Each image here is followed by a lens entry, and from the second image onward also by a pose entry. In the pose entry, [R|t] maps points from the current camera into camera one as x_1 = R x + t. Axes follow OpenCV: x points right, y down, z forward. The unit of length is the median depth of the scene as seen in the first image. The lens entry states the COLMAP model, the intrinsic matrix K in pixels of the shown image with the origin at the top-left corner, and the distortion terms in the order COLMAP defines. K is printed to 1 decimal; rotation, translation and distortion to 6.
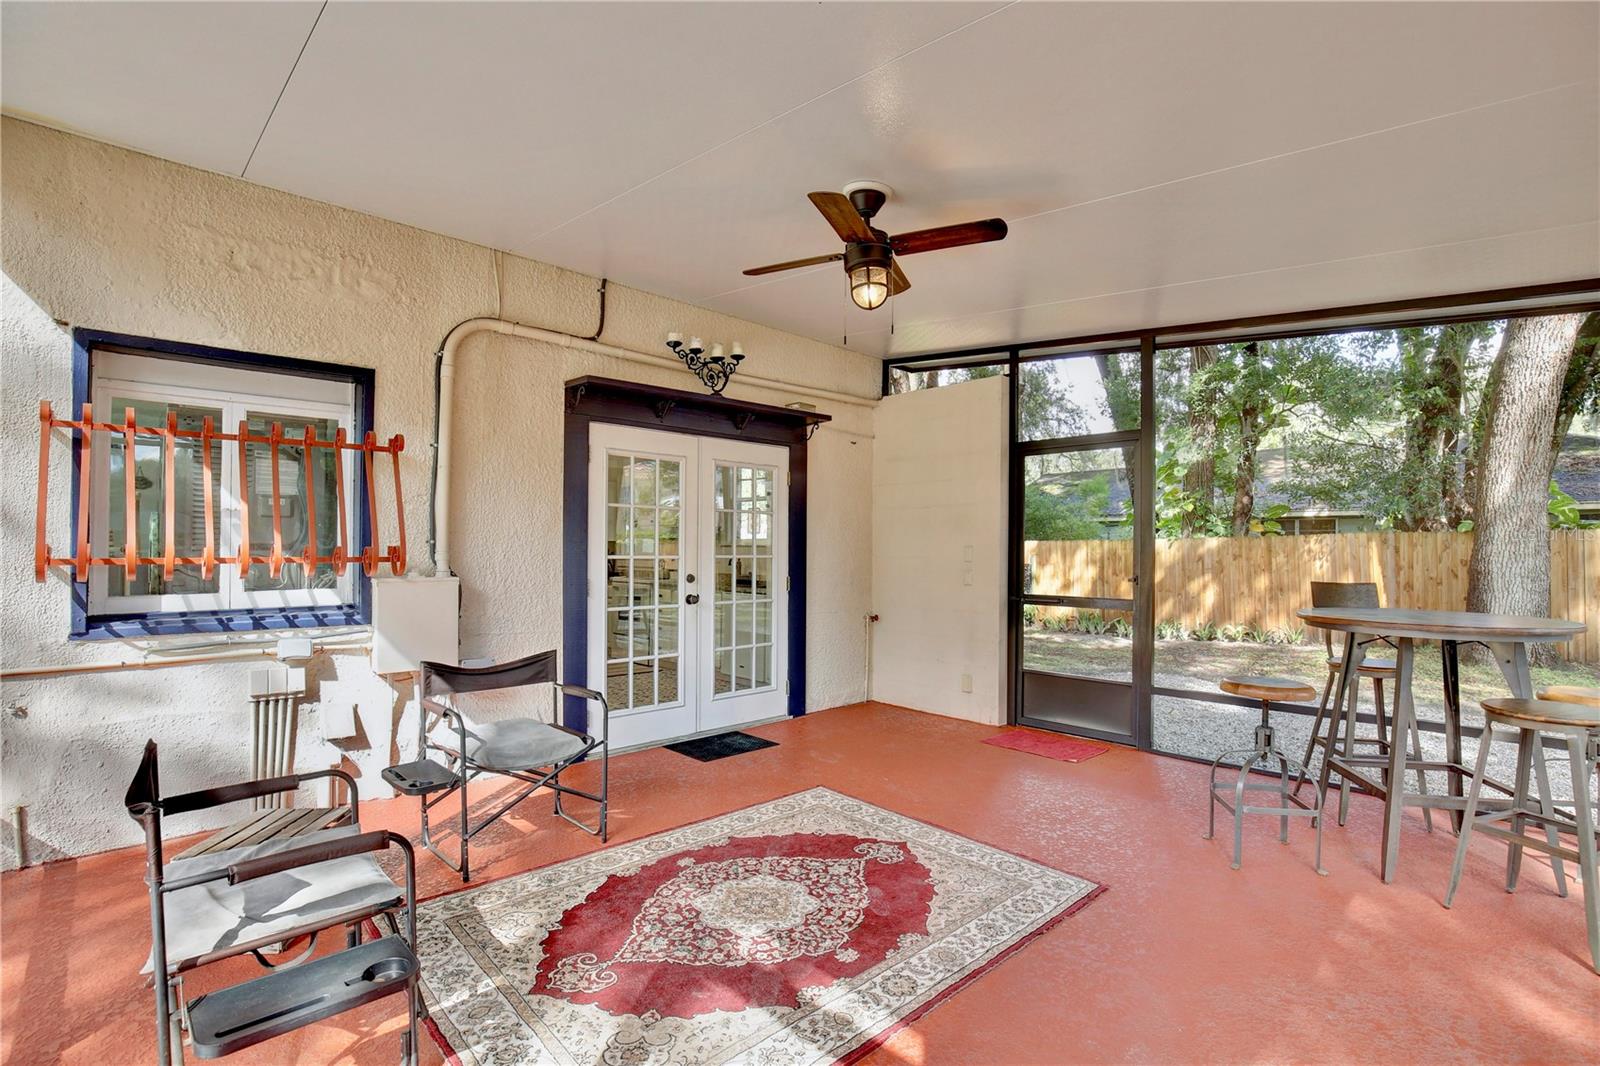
lens RADIAL K [[737.9, 0, 801.2], [0, 737.9, 555.3], [0, 0, 1]] dist [-0.029982, 0.001125]
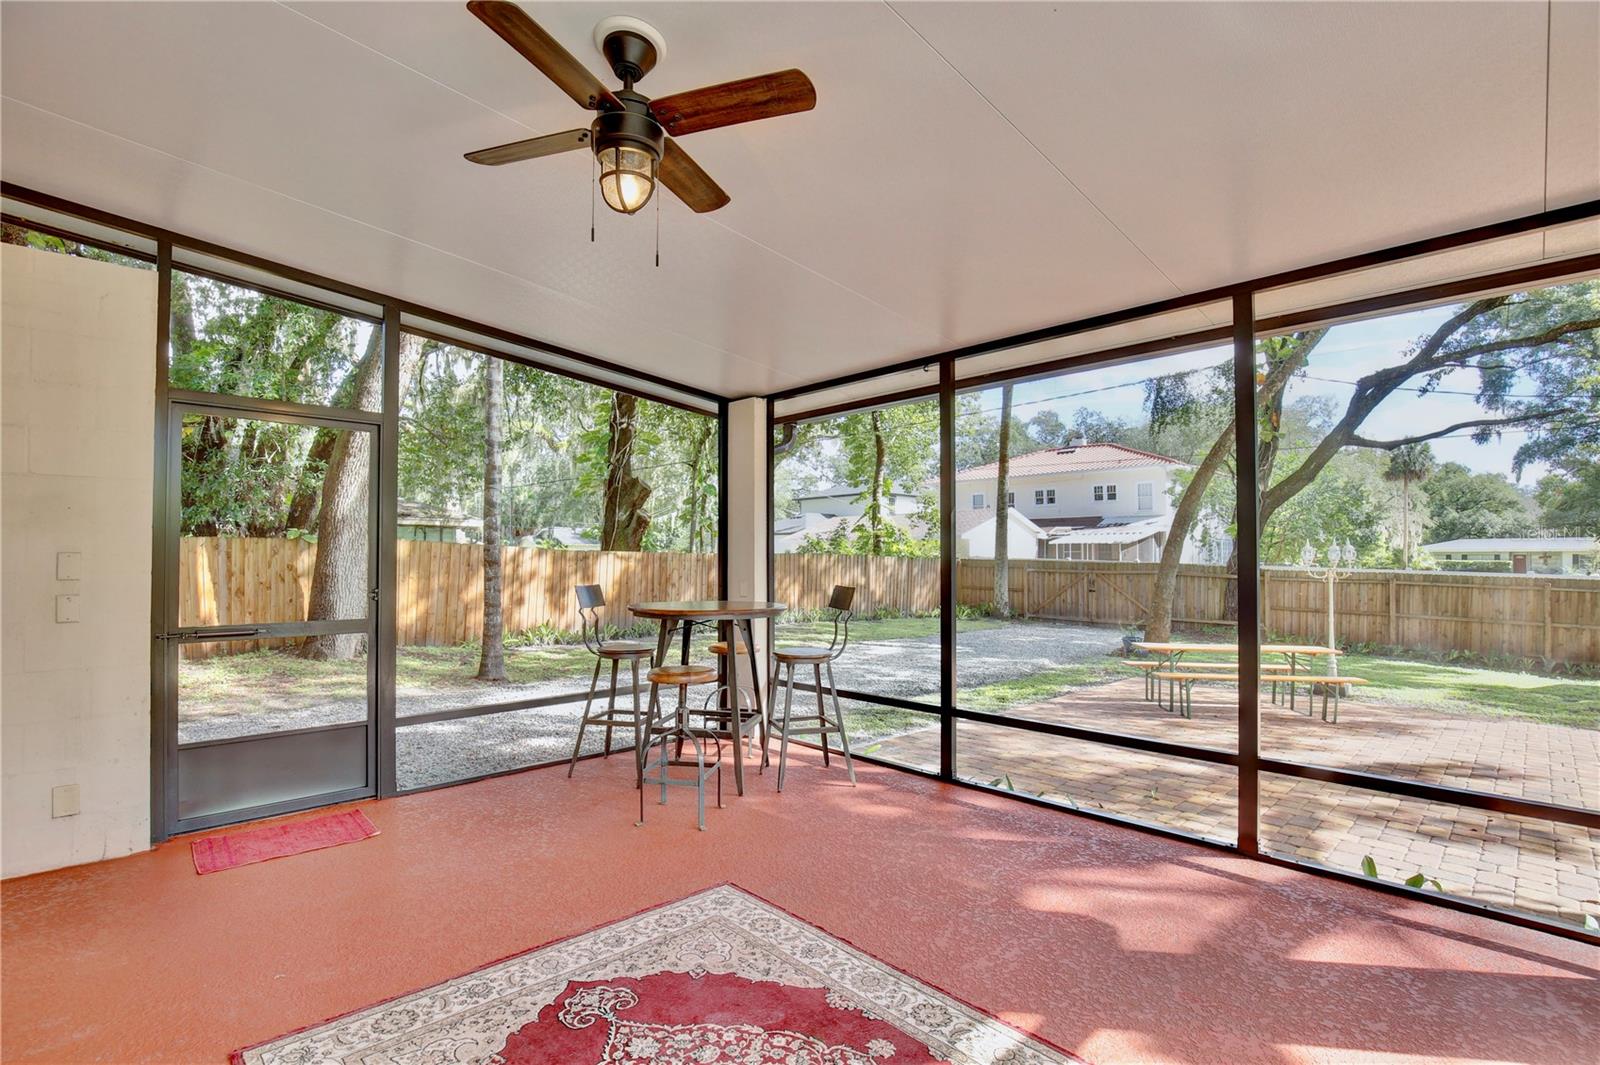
lens RADIAL K [[737.9, 0, 801.2], [0, 737.9, 554.8], [0, 0, 1]] dist [-0.029982, 0.001125]
pose [[-0.011711, -0.000103, 0.999931, -0.536814], [0.006822, 0.999977, 0.000182, -0.011083], [-0.999908, 0.006824, -0.011710, 0.769630]]
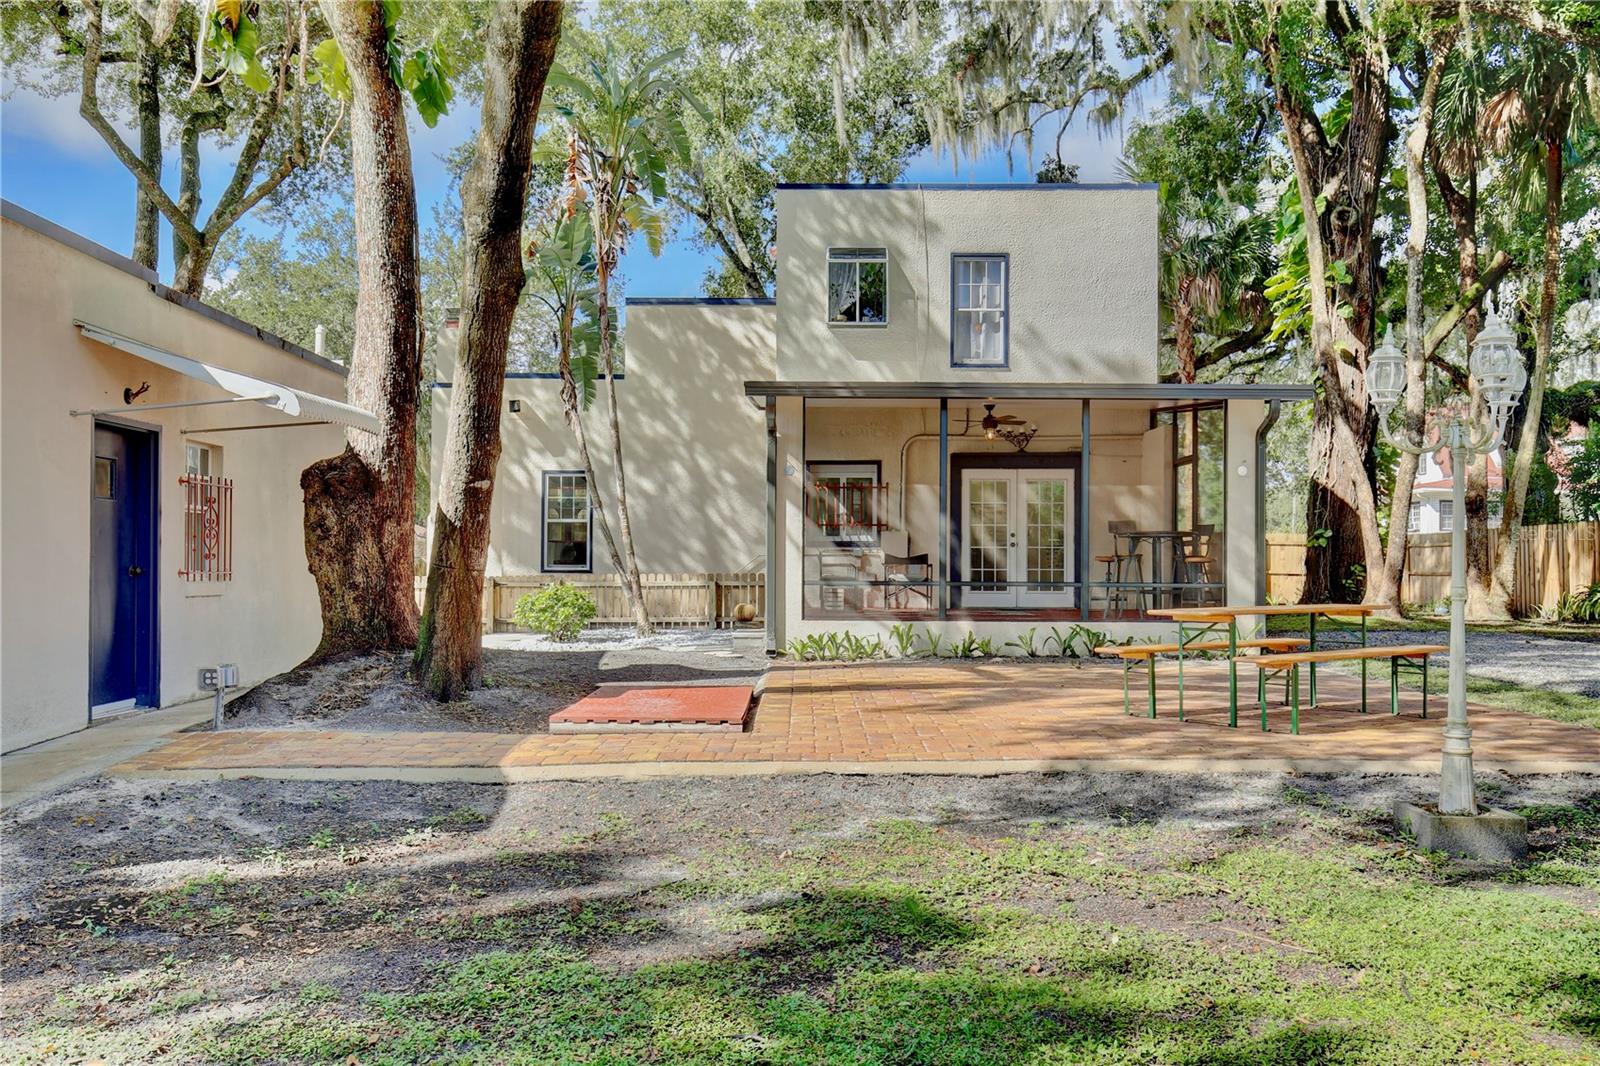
lens RADIAL K [[1378.2, 0, 801.6], [0, 1378.2, 566.4], [0, 0, 1]] dist [0.004204, 0.000647]
pose [[0.721199, -0.004639, -0.692713, 3.320914], [-0.006439, 0.999889, -0.013400, 0.272581], [0.692698, 0.014125, 0.721089, -3.536707]]
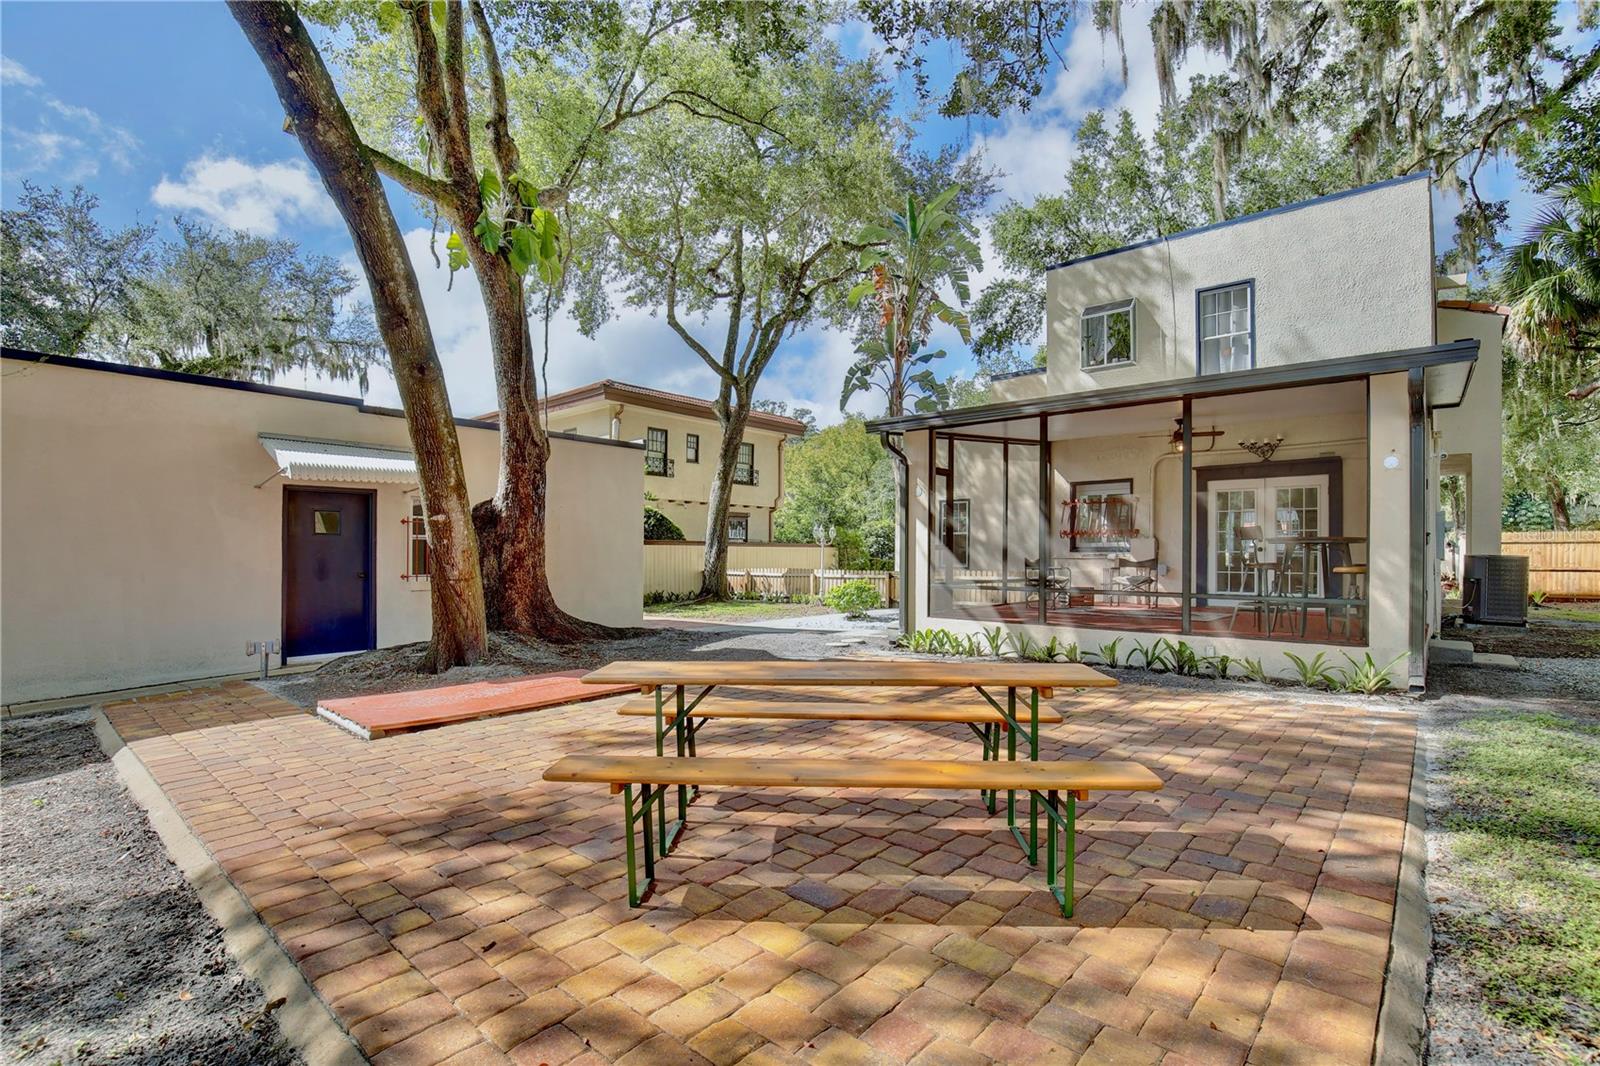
lens RADIAL K [[737.9, 0, 801.2], [0, 737.9, 555.3], [0, 0, 1]] dist [-0.029982, 0.001125]
pose [[0.087153, -0.005634, -0.996179, 3.020028], [-0.013001, 0.999892, -0.006793, 0.171237], [0.996110, 0.013543, 0.087070, -0.959186]]
